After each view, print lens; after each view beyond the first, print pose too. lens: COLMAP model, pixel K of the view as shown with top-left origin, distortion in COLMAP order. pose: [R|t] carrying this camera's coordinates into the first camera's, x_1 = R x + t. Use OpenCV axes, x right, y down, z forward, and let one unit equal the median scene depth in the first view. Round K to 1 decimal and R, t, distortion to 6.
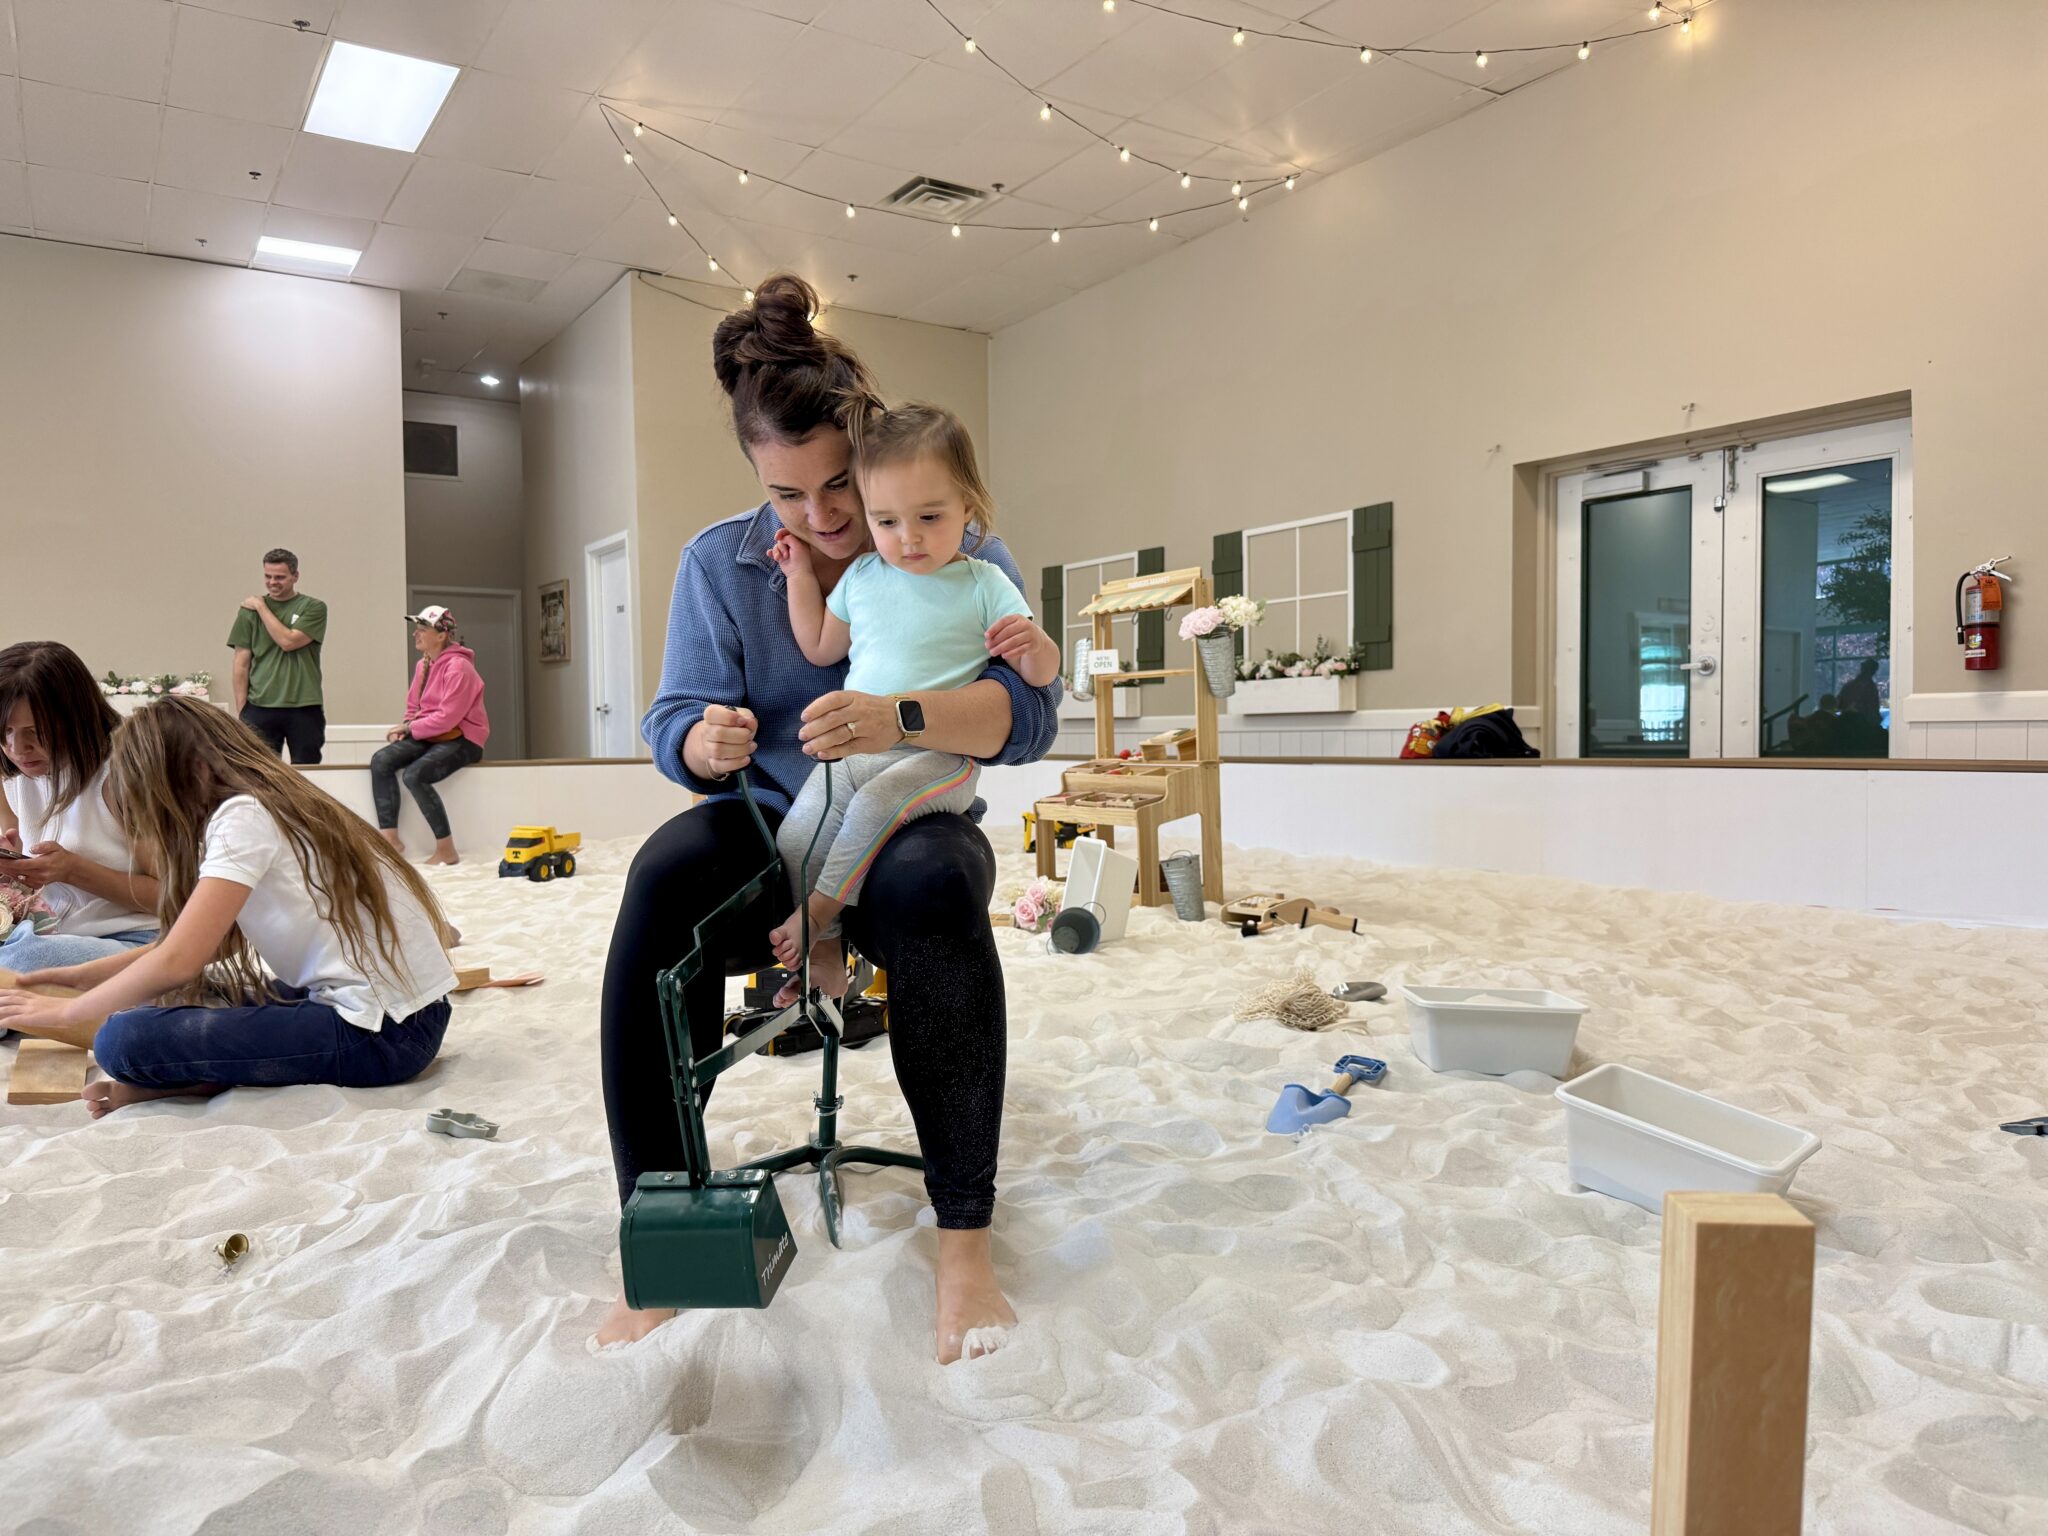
lens RADIAL K [[1439.7, 0, 1024.0], [0, 1439.7, 768.0], [0, 0, 1]] dist [0.034568, -0.003945]
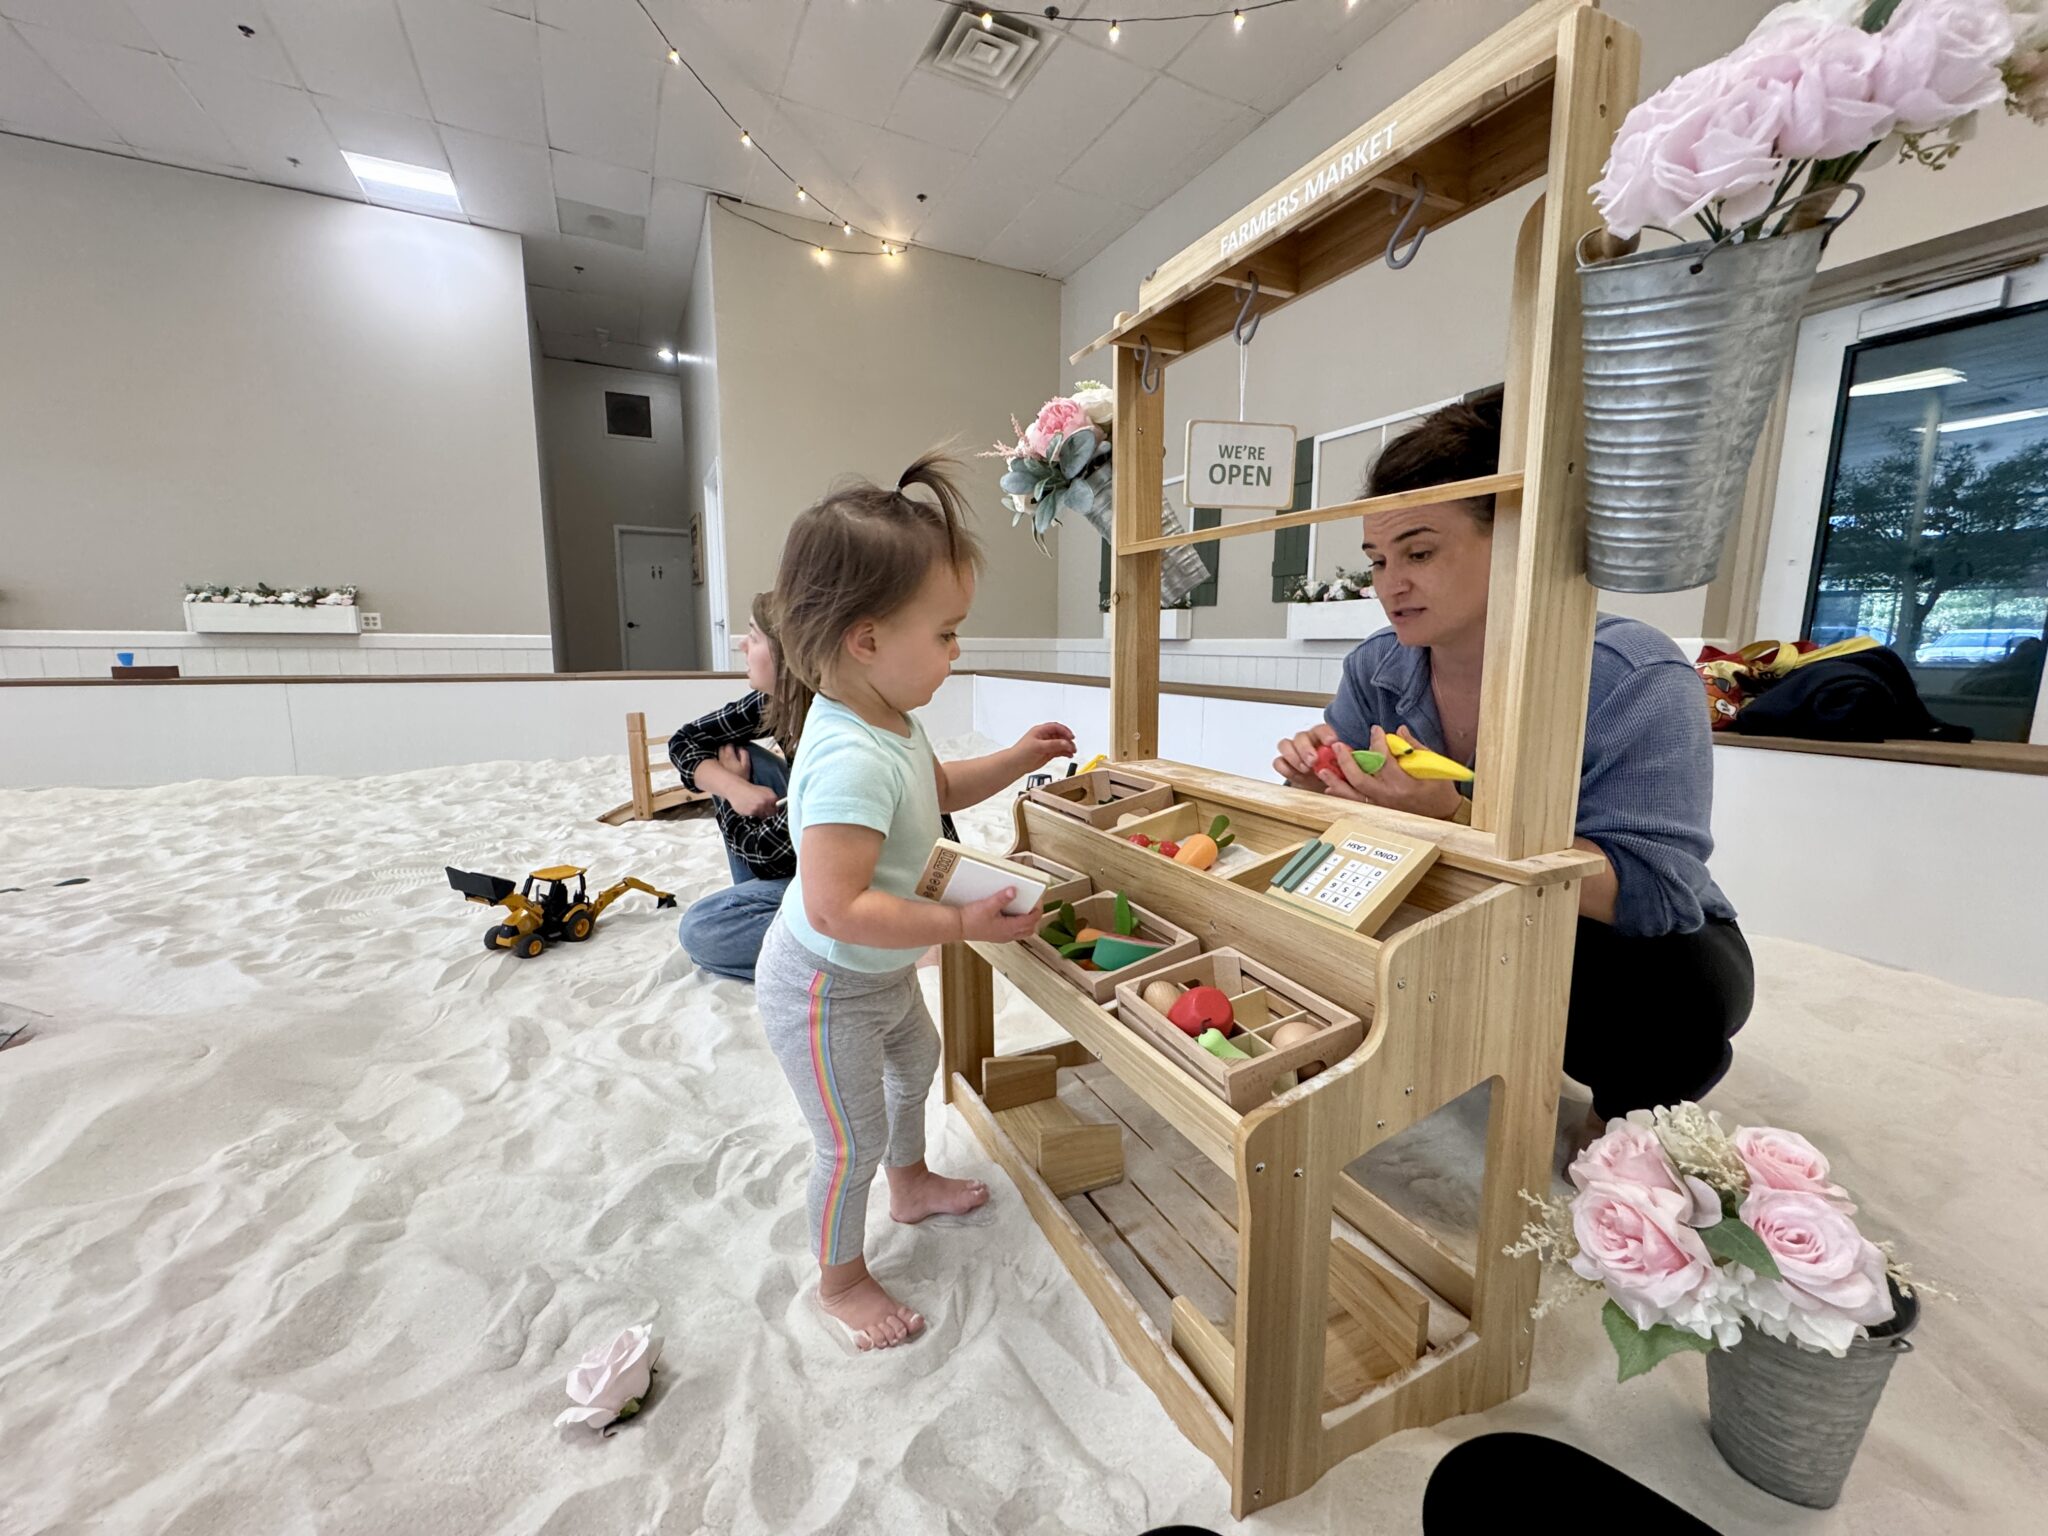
lens RADIAL K [[817.6, 0, 1024.0], [0, 817.6, 768.0], [0, 0, 1]] dist [-0.009660, -0.000015]
pose [[0.994235, 0.034921, -0.101378, 0.030202], [-0.021528, 0.991239, 0.130318, -0.020599], [0.105040, -0.127384, 0.986276, 0.470123]]
